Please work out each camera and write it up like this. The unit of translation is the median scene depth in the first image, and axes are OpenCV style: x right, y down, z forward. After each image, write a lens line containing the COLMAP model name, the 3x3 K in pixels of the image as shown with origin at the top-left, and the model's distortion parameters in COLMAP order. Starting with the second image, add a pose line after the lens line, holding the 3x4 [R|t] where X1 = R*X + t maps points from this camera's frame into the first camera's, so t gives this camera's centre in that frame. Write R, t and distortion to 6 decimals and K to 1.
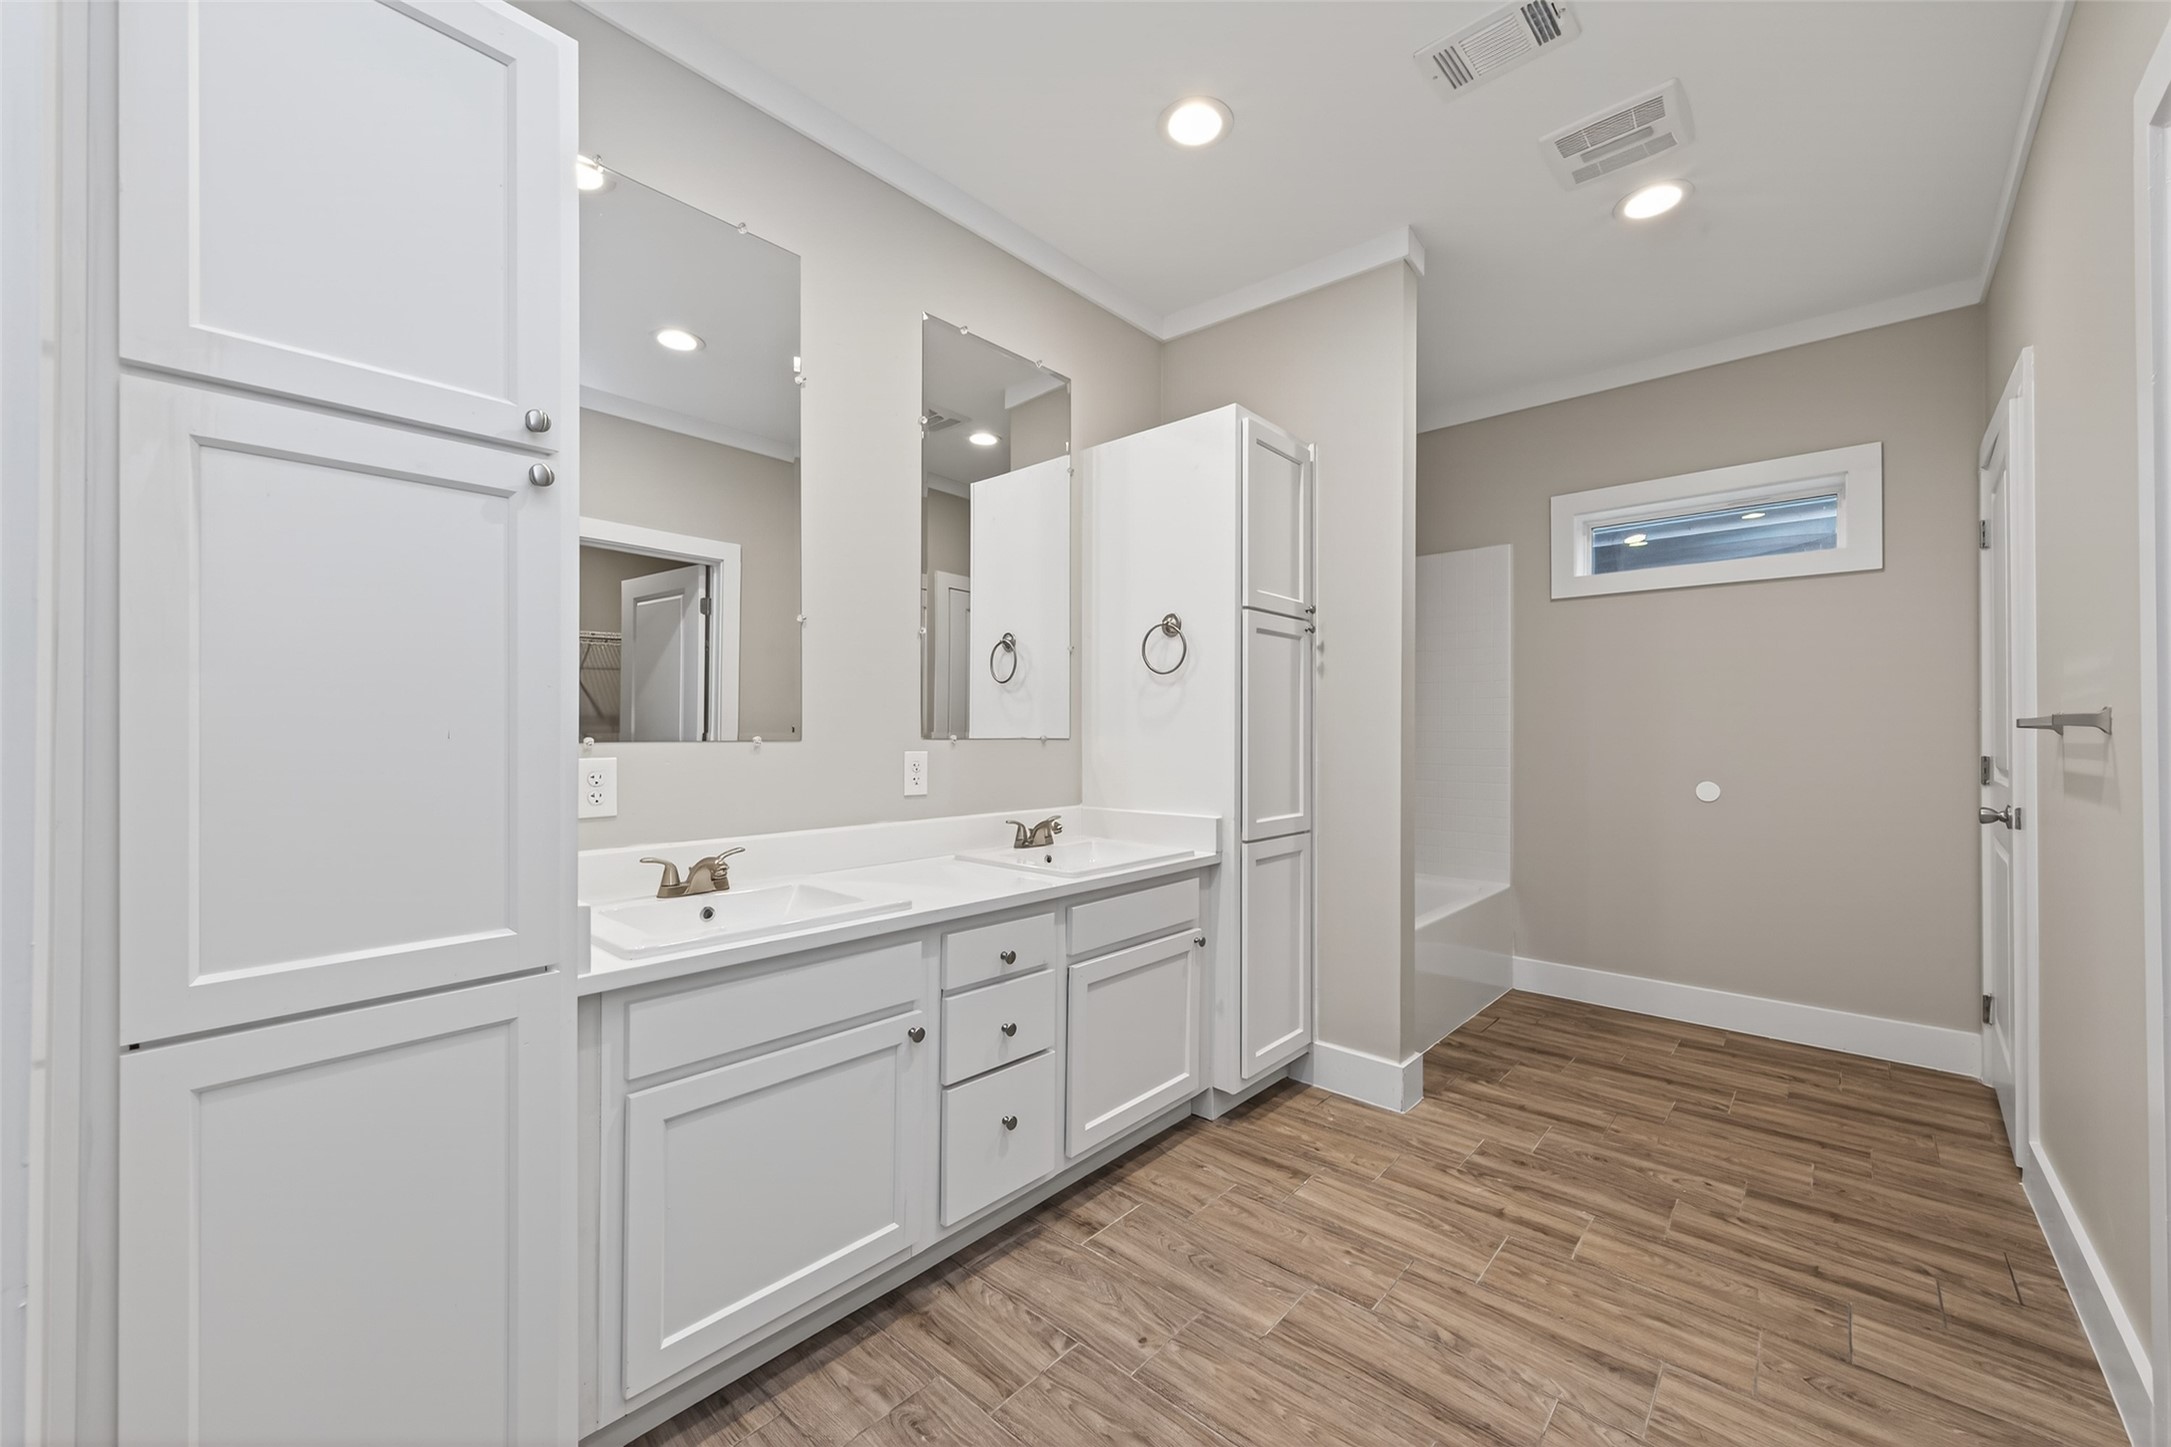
lens RADIAL K [[839.8, 0, 1081.2], [0, 839.8, 726.6], [0, 0, 1]] dist [0.010800, -0.001625]
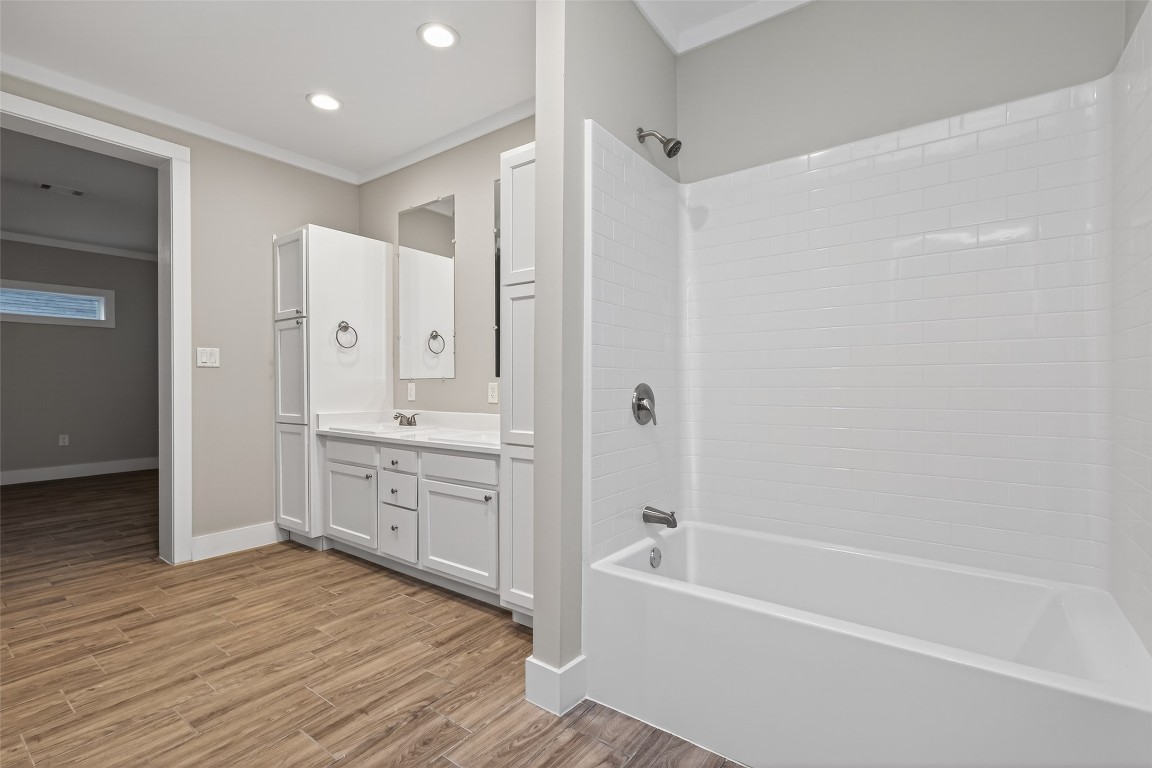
lens RADIAL K [[517.1, 0, 577.5], [0, 517.1, 385.8], [0, 0, 1]] dist [0.003761, 0.001384]
pose [[0.101083, 0.002640, -0.994874, 1.441117], [0.009719, 0.999946, 0.003641, 0.042280], [0.994830, -0.010037, 0.101052, 1.327716]]
